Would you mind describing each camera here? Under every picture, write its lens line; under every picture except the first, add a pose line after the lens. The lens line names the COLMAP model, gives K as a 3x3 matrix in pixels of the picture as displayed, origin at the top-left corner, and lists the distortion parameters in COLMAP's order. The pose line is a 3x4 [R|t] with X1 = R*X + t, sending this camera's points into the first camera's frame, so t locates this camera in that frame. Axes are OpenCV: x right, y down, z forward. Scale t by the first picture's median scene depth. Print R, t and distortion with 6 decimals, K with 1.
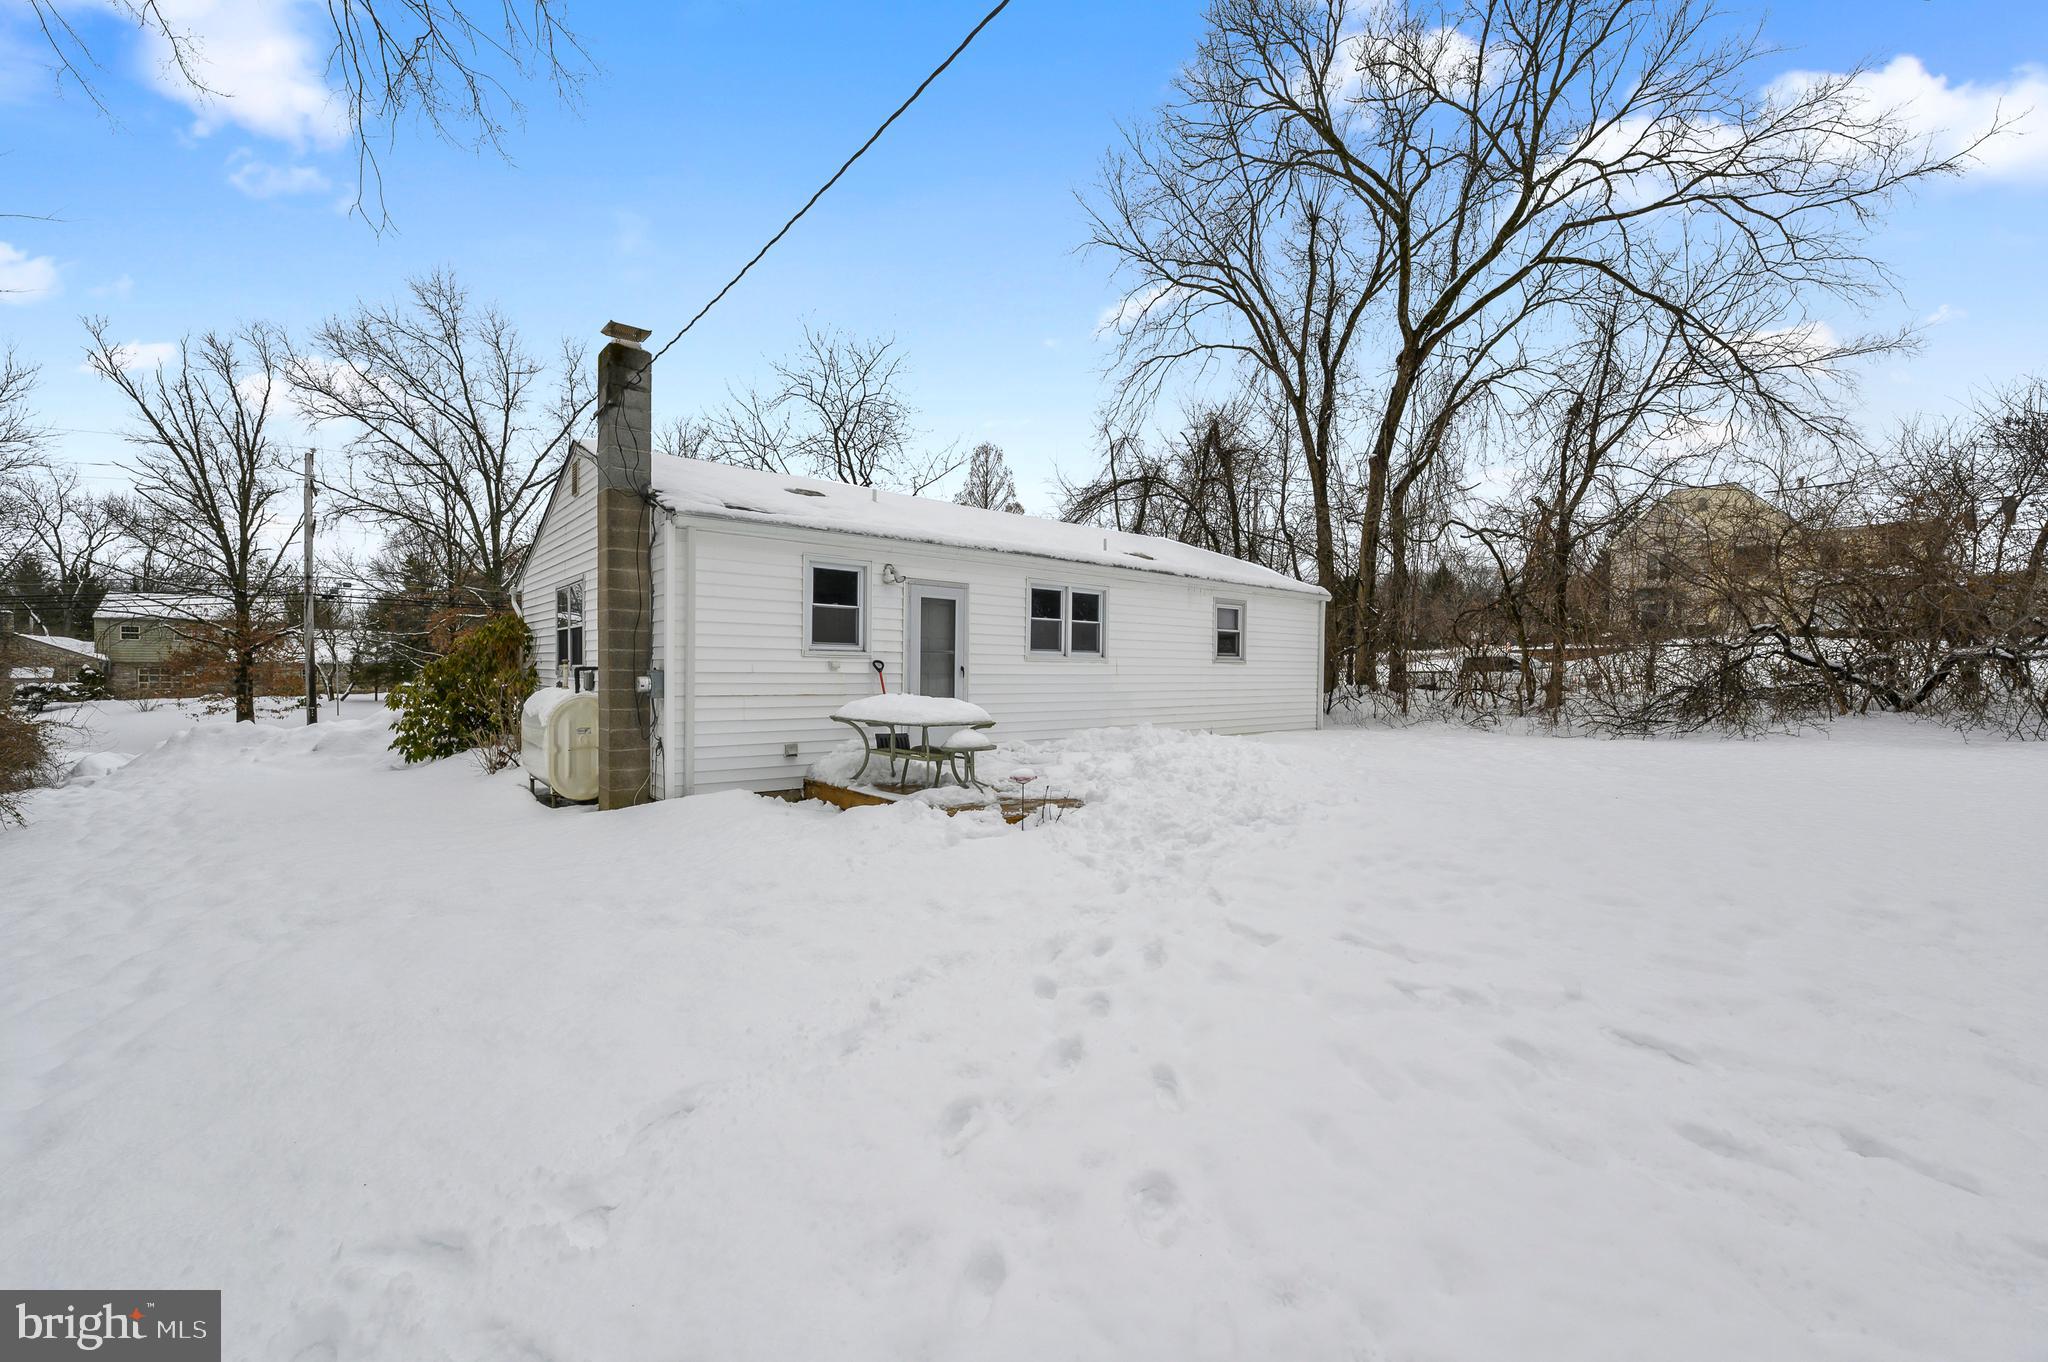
lens RADIAL K [[817.0, 0, 1024.8], [0, 817.0, 673.8], [0, 0, 1]] dist [0.000504, 0.000214]
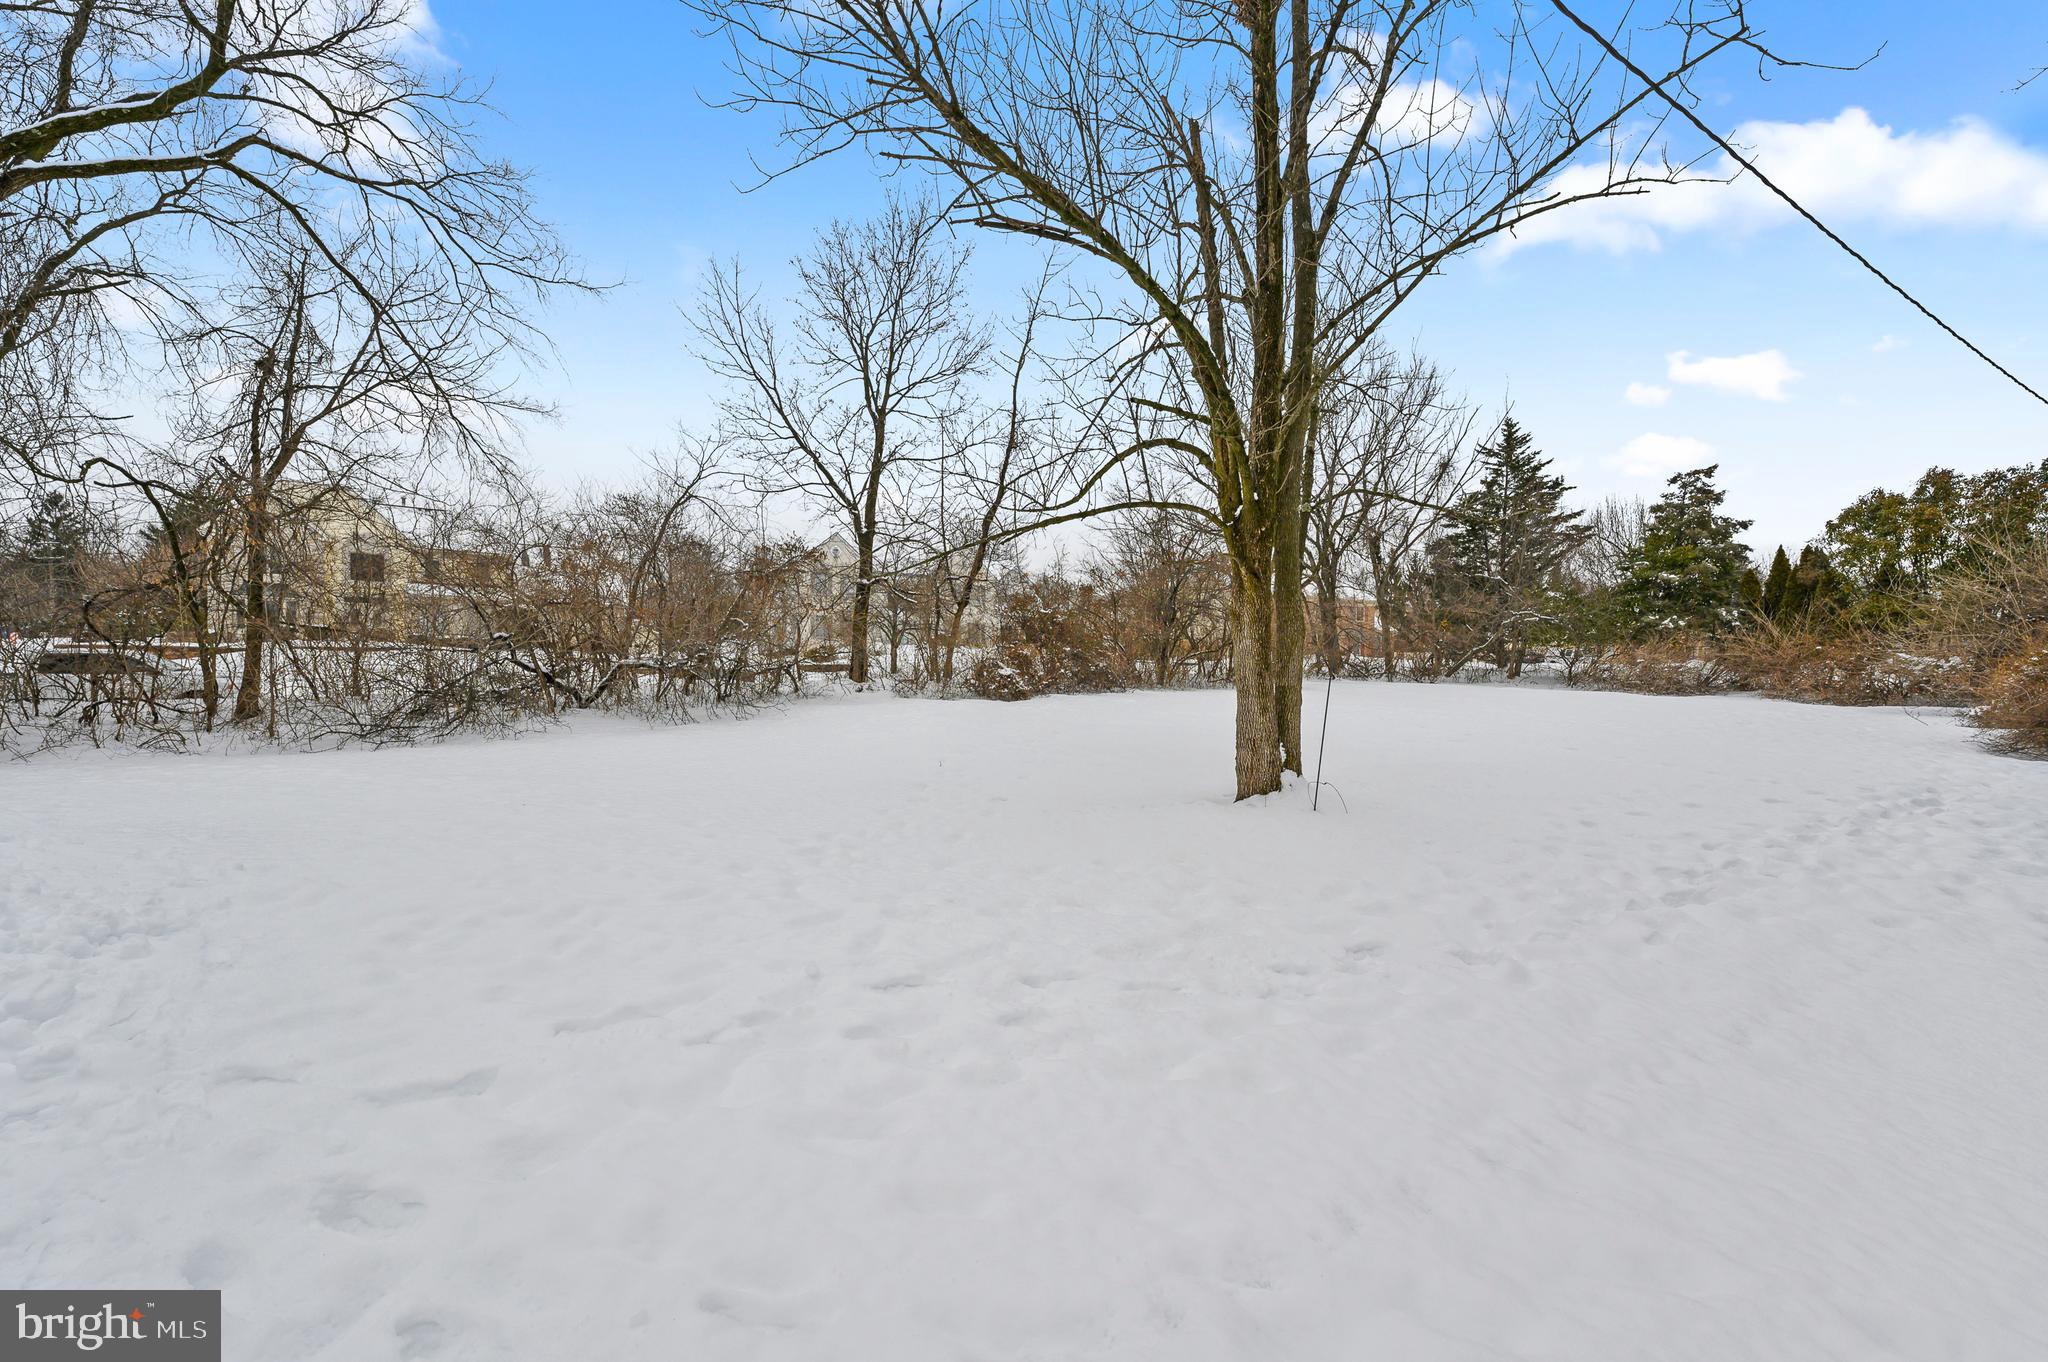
lens RADIAL K [[817.0, 0, 1024.8], [0, 817.0, 673.8], [0, 0, 1]] dist [0.000504, 0.000214]
pose [[0.107185, 0.004110, 0.994231, -0.079833], [0.002855, 0.999986, -0.004442, 0.001214], [-0.994235, 0.003315, 0.107171, 0.133751]]
